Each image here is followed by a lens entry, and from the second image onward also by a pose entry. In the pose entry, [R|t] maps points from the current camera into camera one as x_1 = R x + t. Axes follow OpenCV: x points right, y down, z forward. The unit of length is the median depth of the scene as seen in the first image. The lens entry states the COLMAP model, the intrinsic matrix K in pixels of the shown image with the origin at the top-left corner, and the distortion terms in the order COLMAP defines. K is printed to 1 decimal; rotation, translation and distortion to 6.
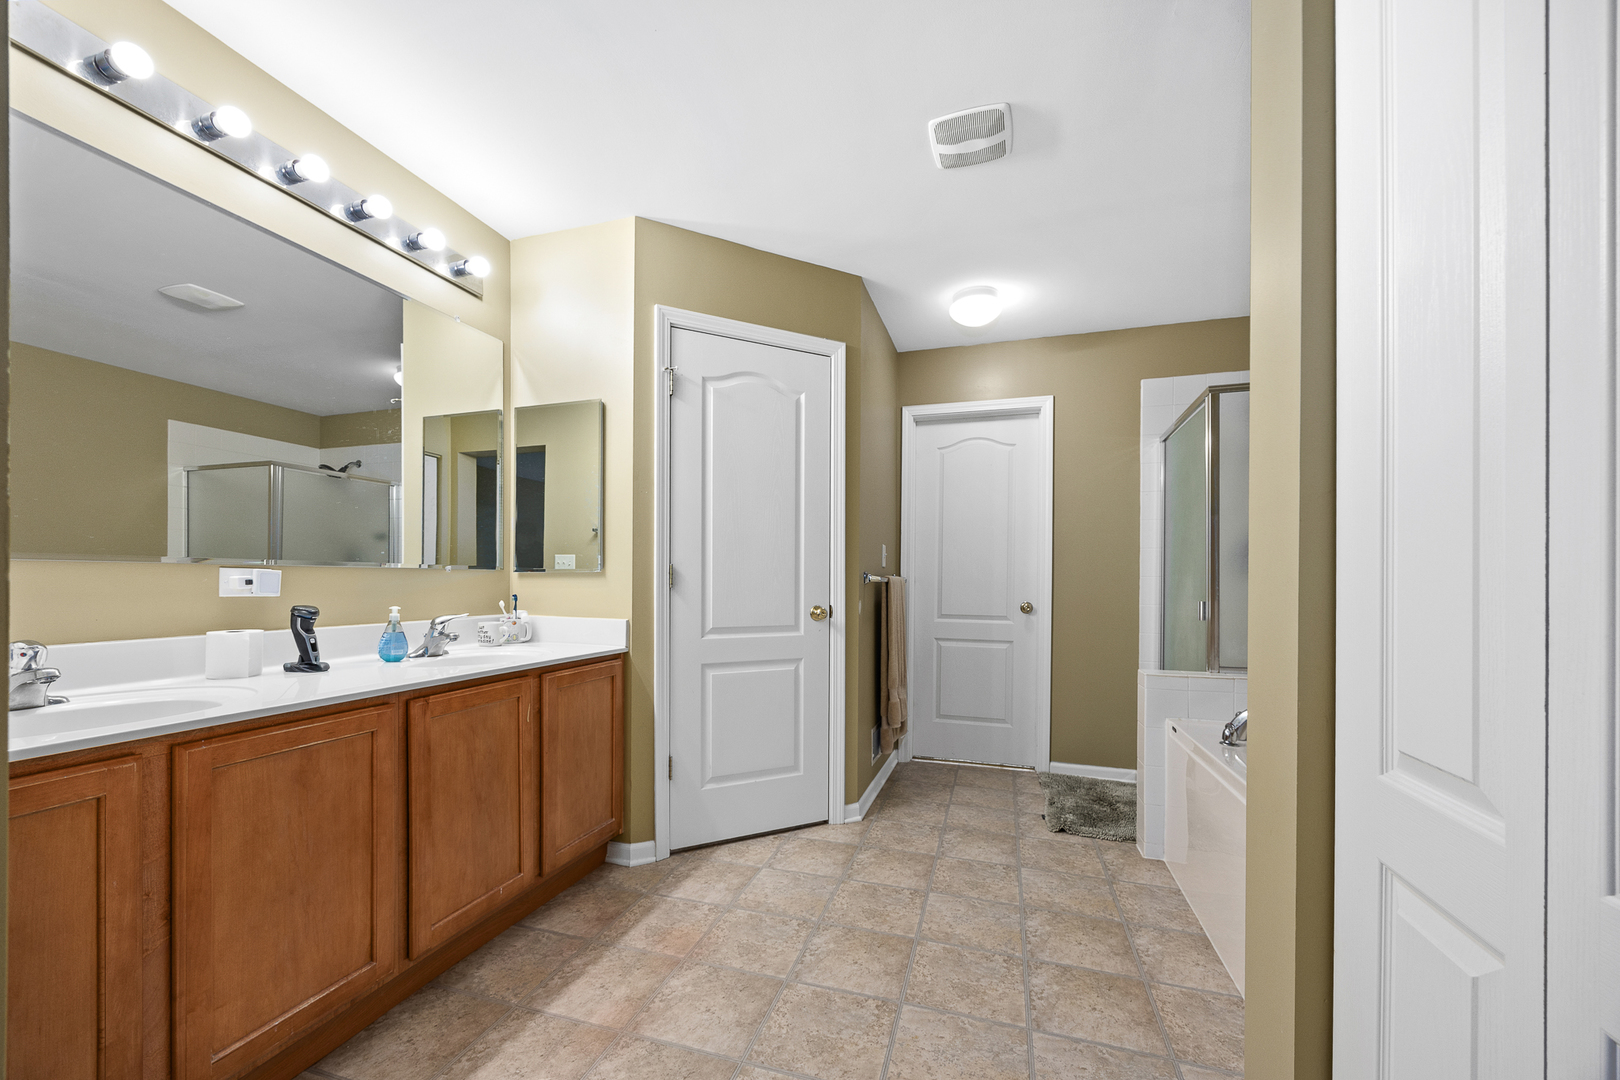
lens RADIAL K [[642.3, 0, 800.8], [0, 642.3, 574.0], [0, 0, 1]] dist [0.000543, -0.000031]
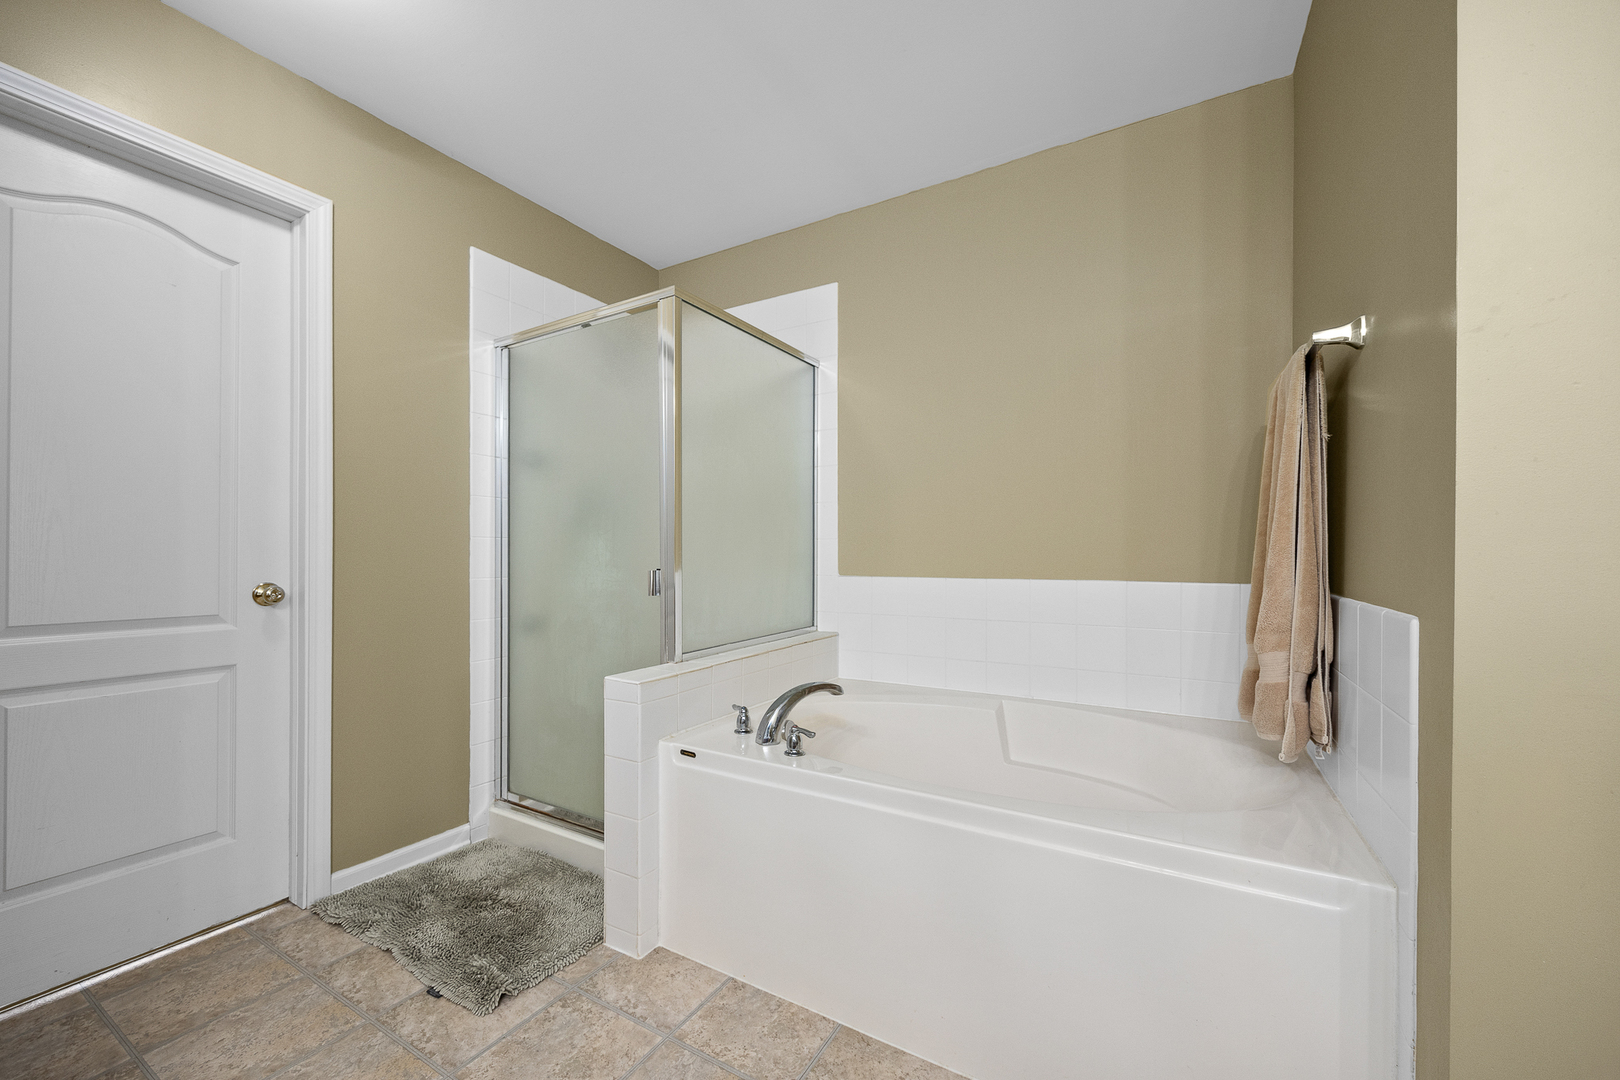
lens RADIAL K [[625.4, 0, 808.3], [0, 625.4, 557.6], [0, 0, 1]] dist [-0.001178, -0.000080]
pose [[0.211010, -0.006282, 0.977464, -0.046454], [-0.021988, 0.999696, 0.011171, 0.009333], [-0.977237, -0.023850, 0.210807, 0.529040]]
